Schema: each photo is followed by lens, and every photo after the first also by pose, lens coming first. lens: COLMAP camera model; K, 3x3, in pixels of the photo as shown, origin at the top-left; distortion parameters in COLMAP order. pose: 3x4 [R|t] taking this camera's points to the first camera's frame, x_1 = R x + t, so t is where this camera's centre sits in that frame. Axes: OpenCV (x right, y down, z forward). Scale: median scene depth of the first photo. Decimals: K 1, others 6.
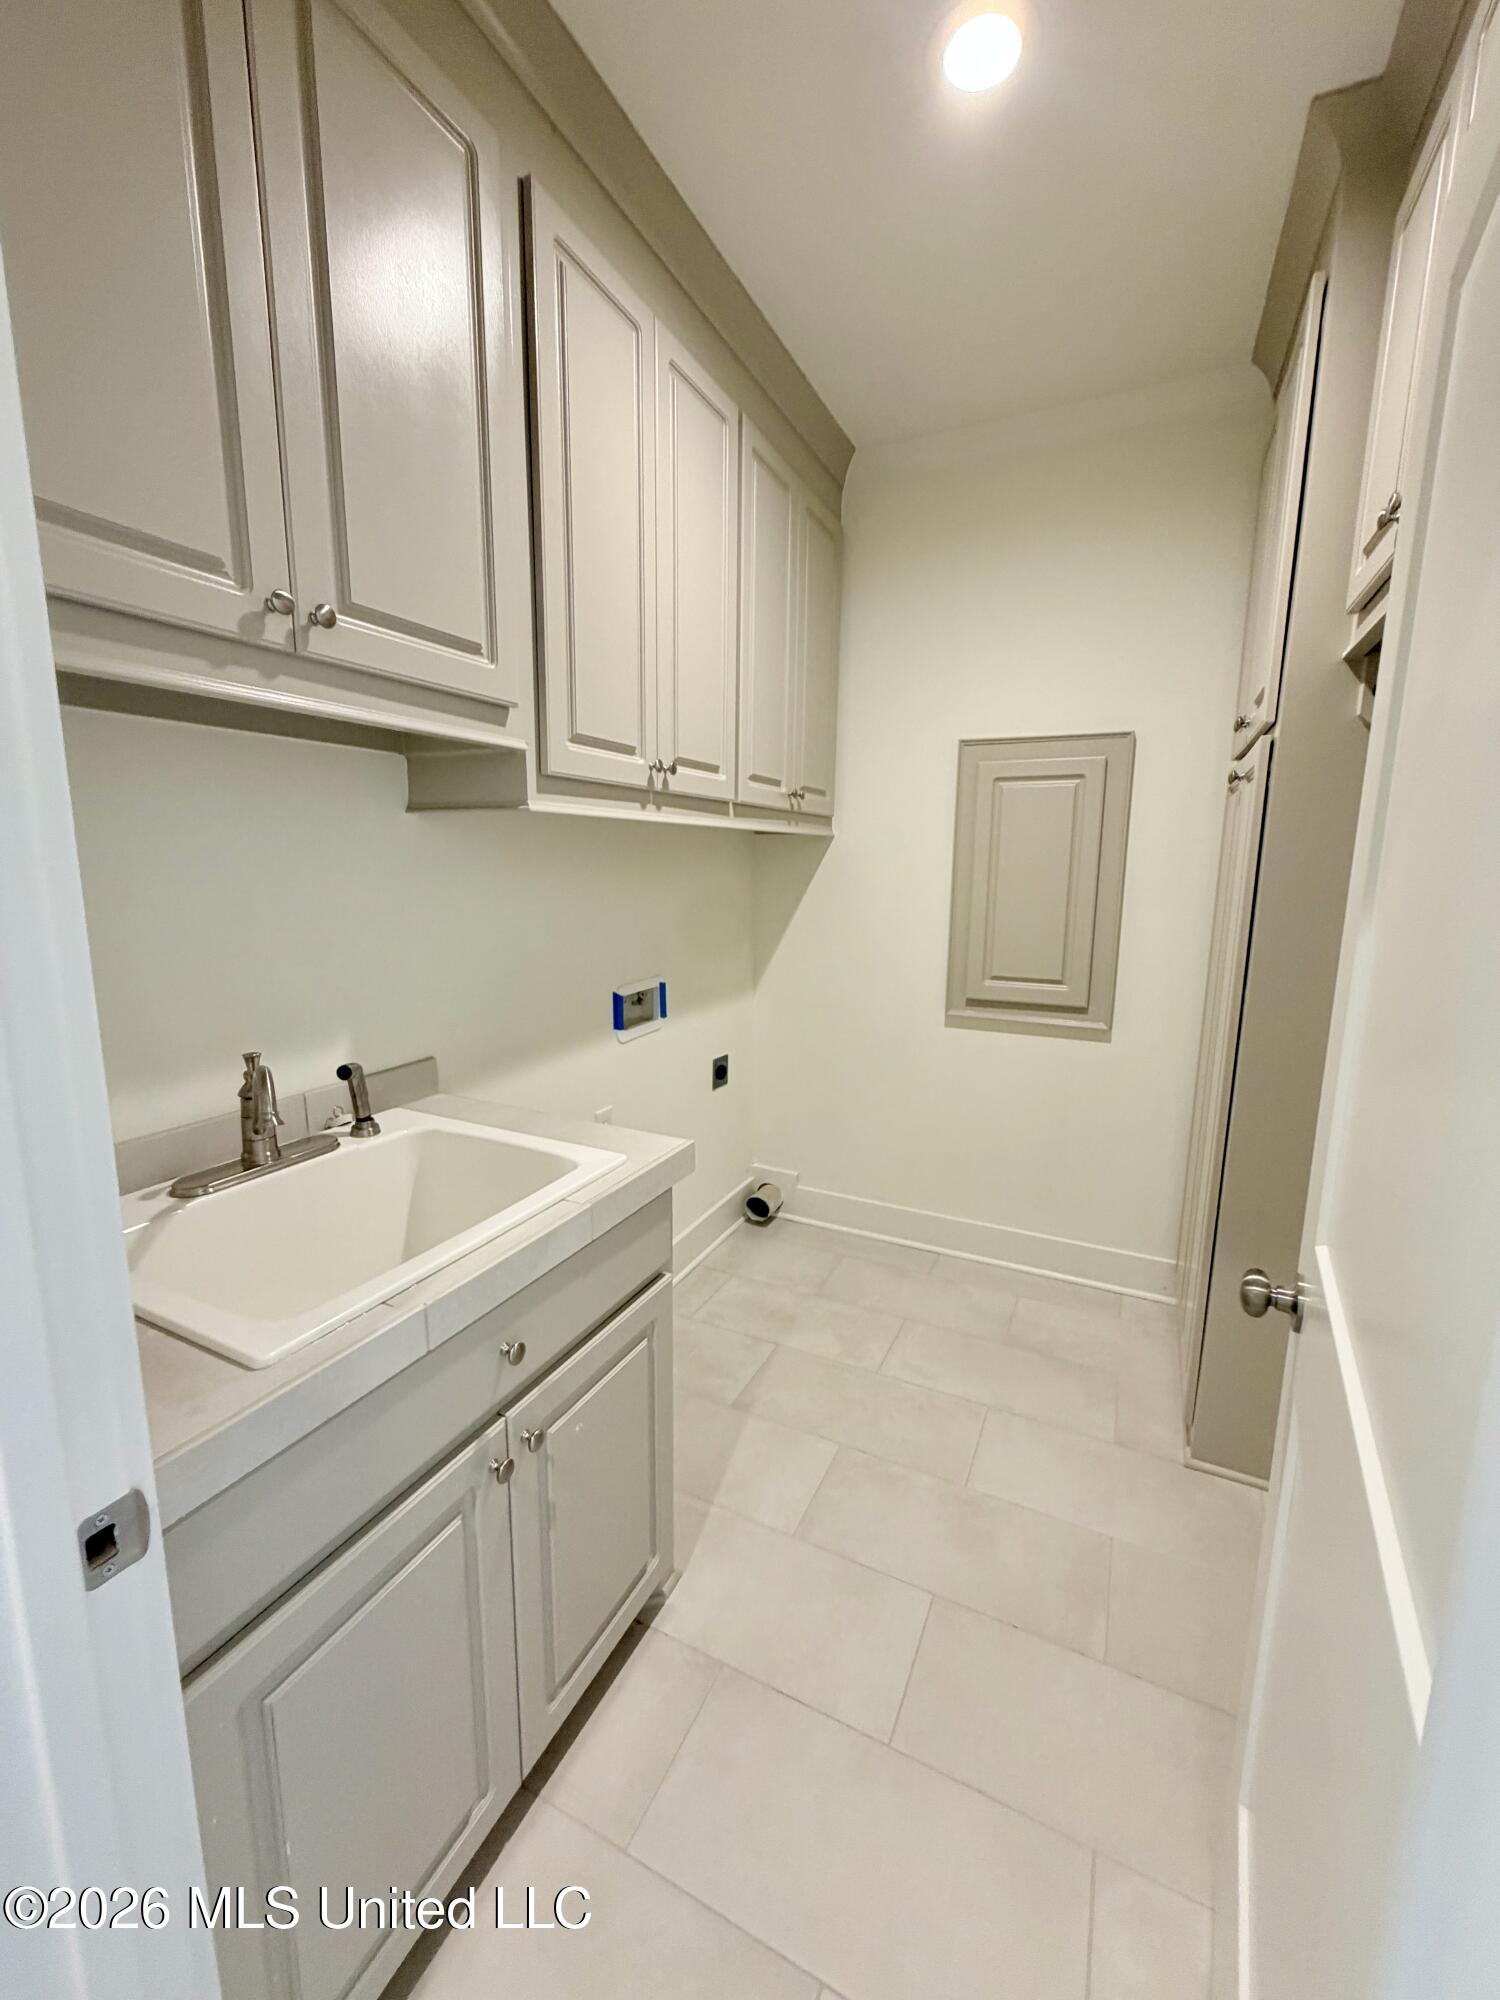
lens RADIAL K [[800.0, 0, 749.7], [0, 800.0, 991.4], [0, 0, 1]] dist [0.000649, 0.000147]
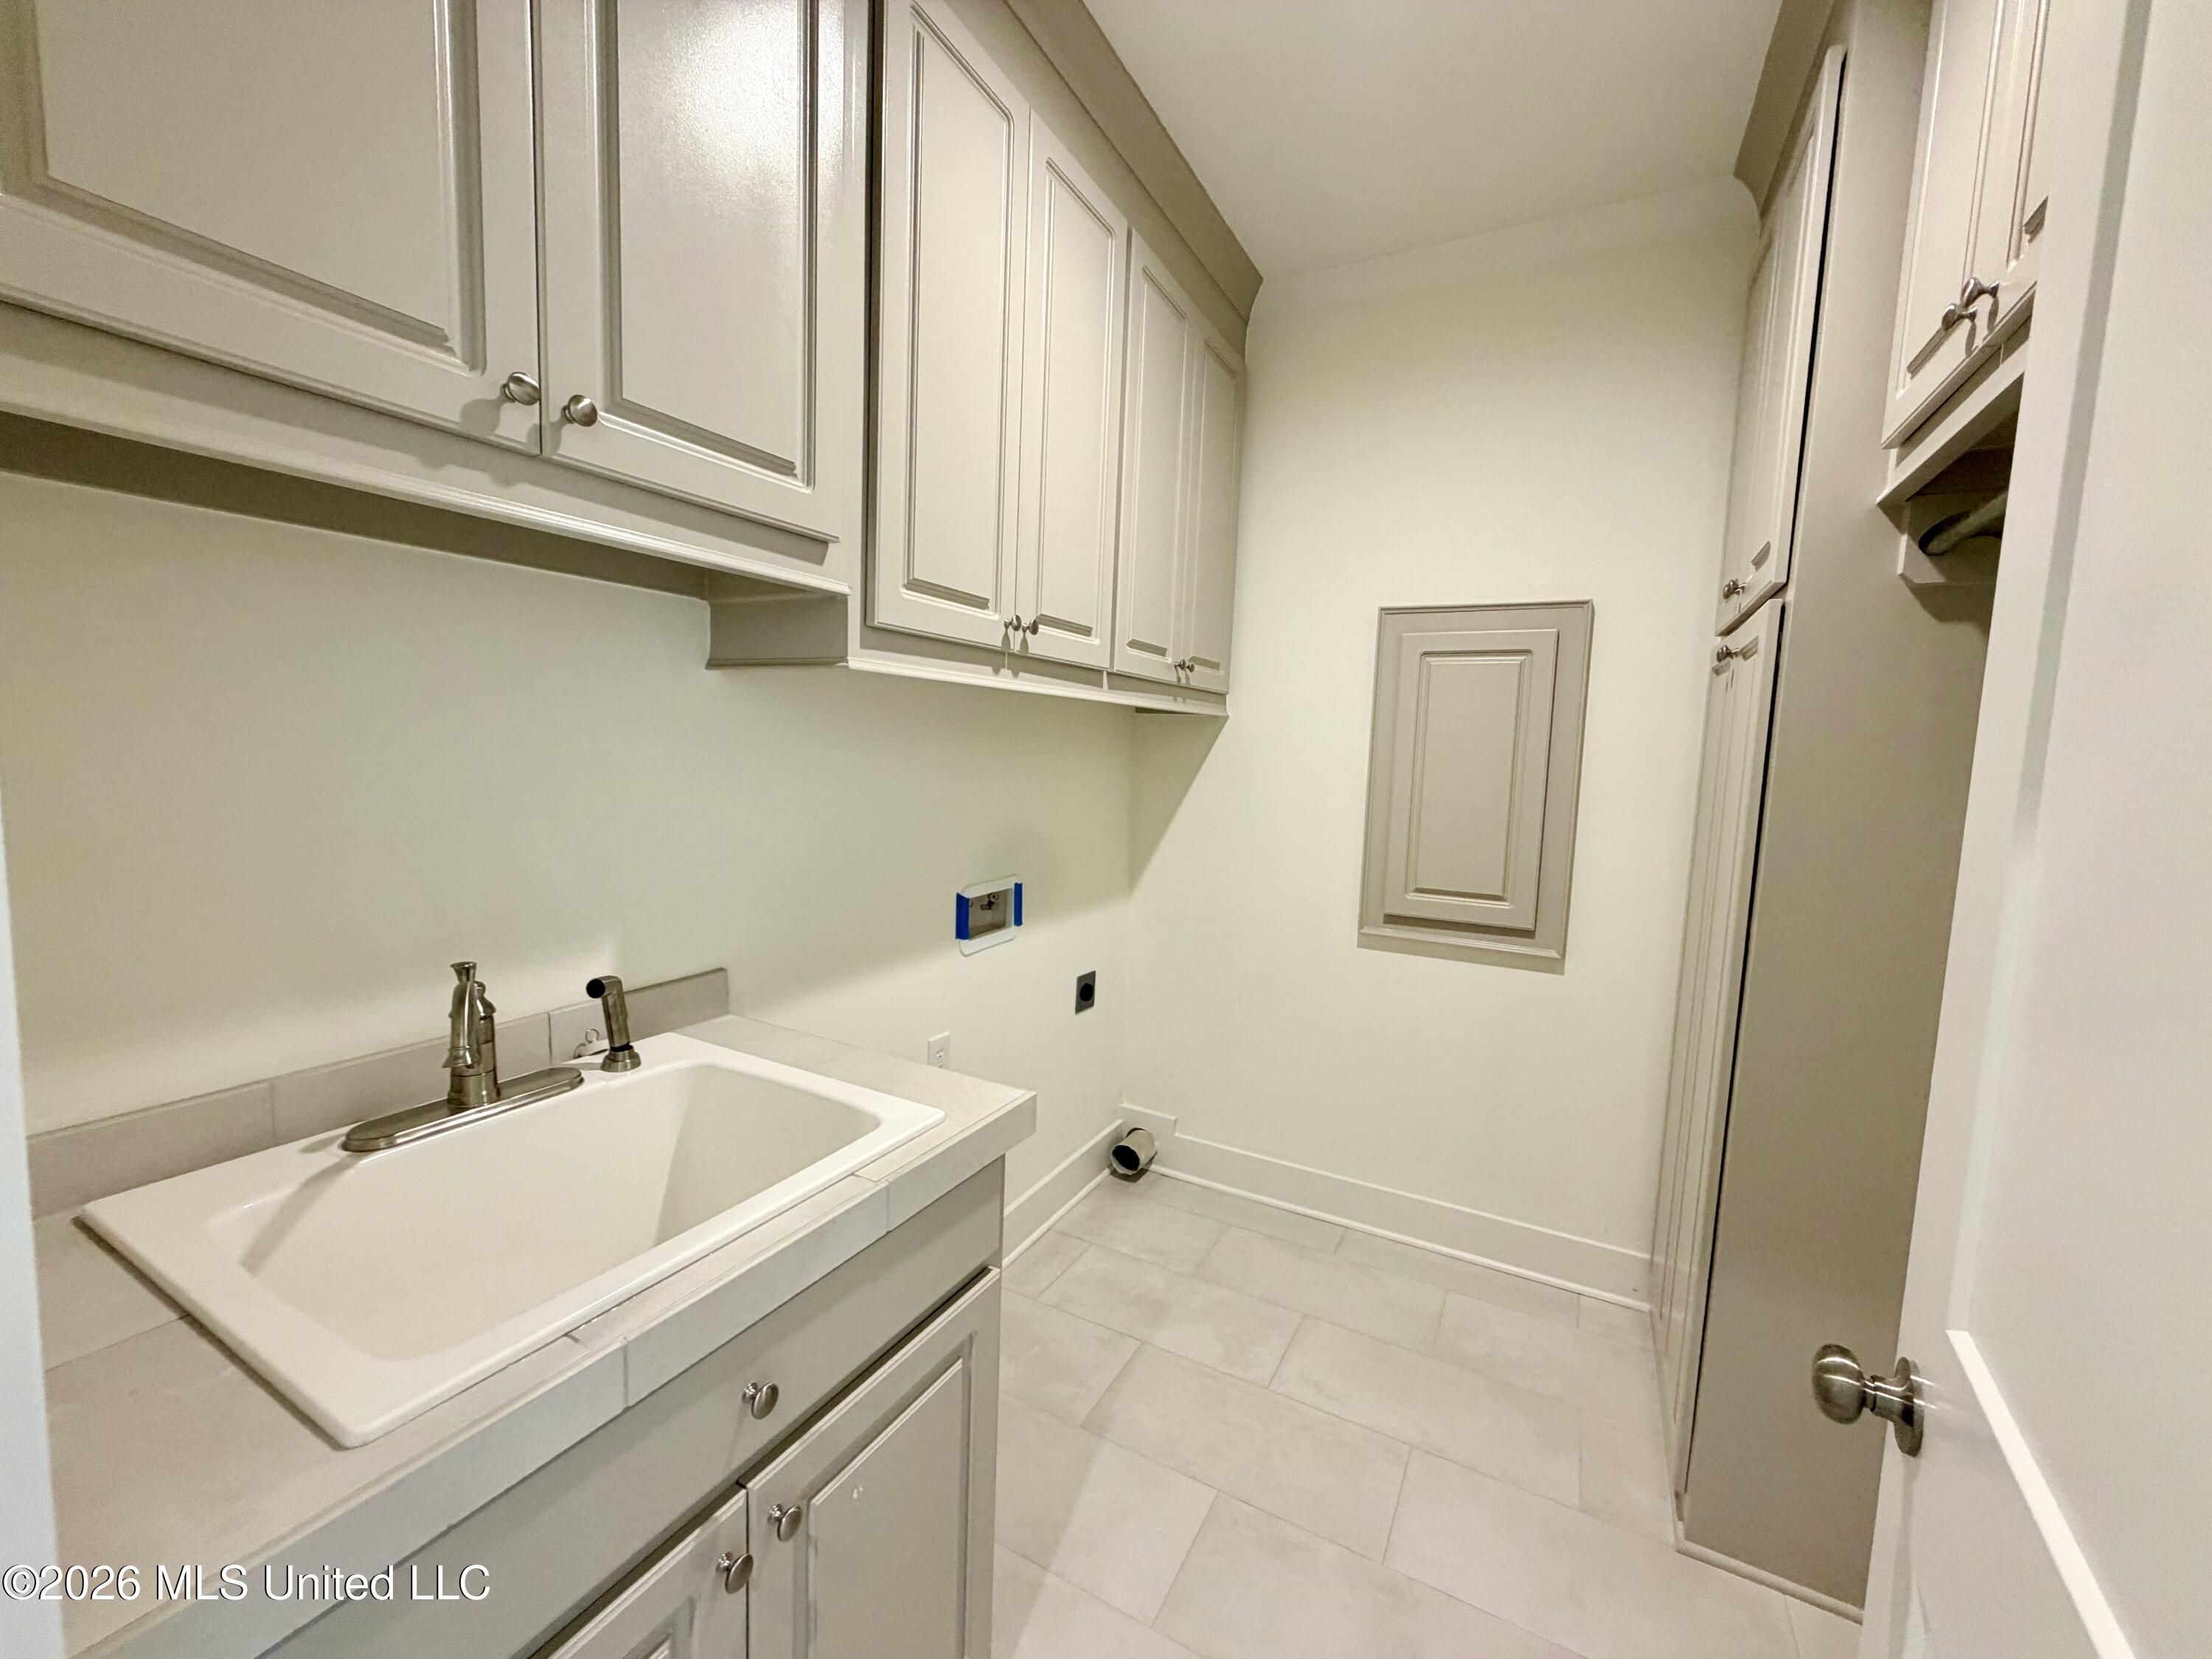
lens RADIAL K [[884.8, 0, 1097.6], [0, 884.8, 830.4], [0, 0, 1]] dist [0.000649, 0.000147]
pose [[0.998703, 0.029599, -0.041435, 0.016217], [-0.032395, 0.997123, -0.068533, -0.008946], [0.039287, 0.069786, 0.996788, 0.119242]]
